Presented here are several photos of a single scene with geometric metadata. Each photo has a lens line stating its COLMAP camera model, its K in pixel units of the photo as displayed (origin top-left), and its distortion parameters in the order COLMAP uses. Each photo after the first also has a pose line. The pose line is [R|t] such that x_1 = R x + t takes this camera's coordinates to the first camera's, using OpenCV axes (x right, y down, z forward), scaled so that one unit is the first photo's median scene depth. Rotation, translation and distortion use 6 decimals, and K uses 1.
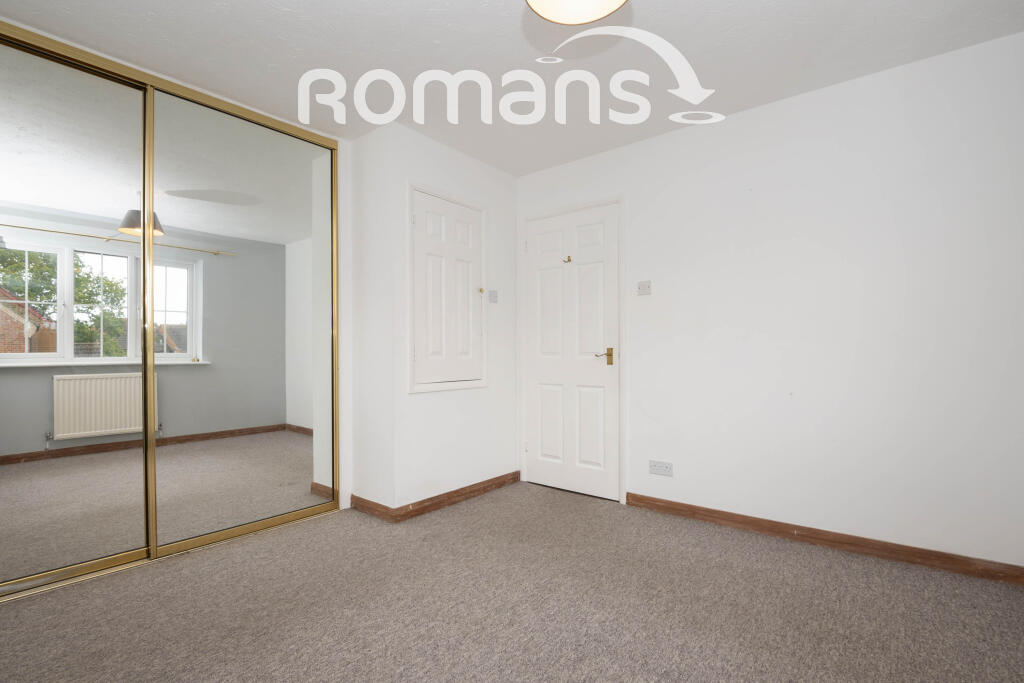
lens RADIAL K [[484.1, 0, 508.3], [0, 484.1, 350.9], [0, 0, 1]] dist [-0.003349, -0.000645]
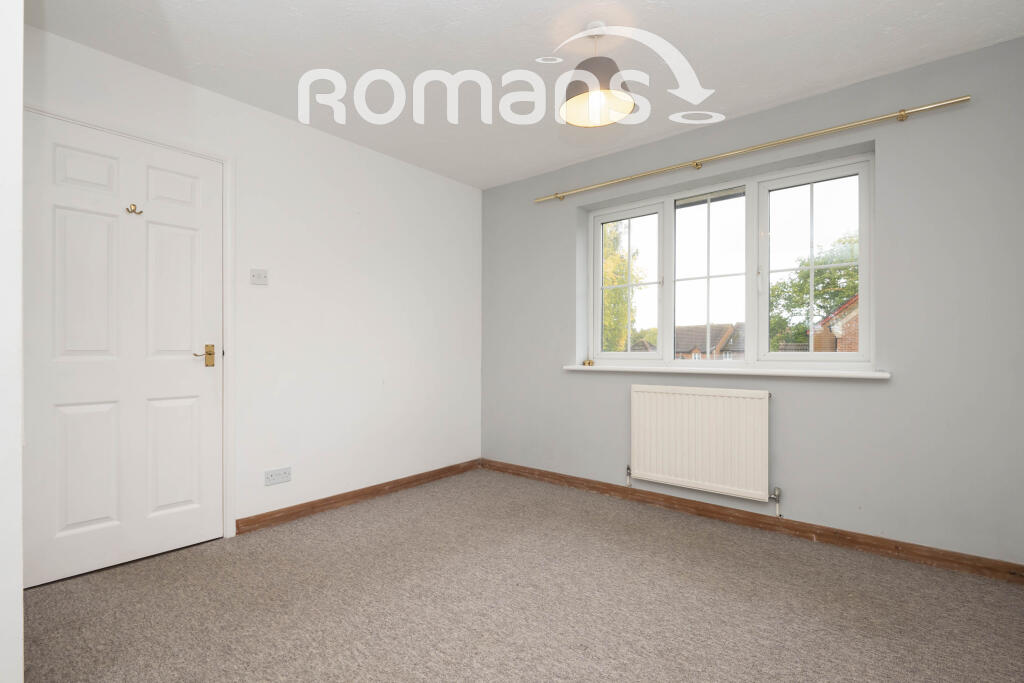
lens RADIAL K [[484.1, 0, 508.3], [0, 484.1, 350.9], [0, 0, 1]] dist [-0.003349, -0.000645]
pose [[0.007799, 0.001045, 0.999969, -0.596647], [-0.002029, 0.999997, -0.001029, 0.003491], [-0.999968, -0.002021, 0.007801, 0.550216]]
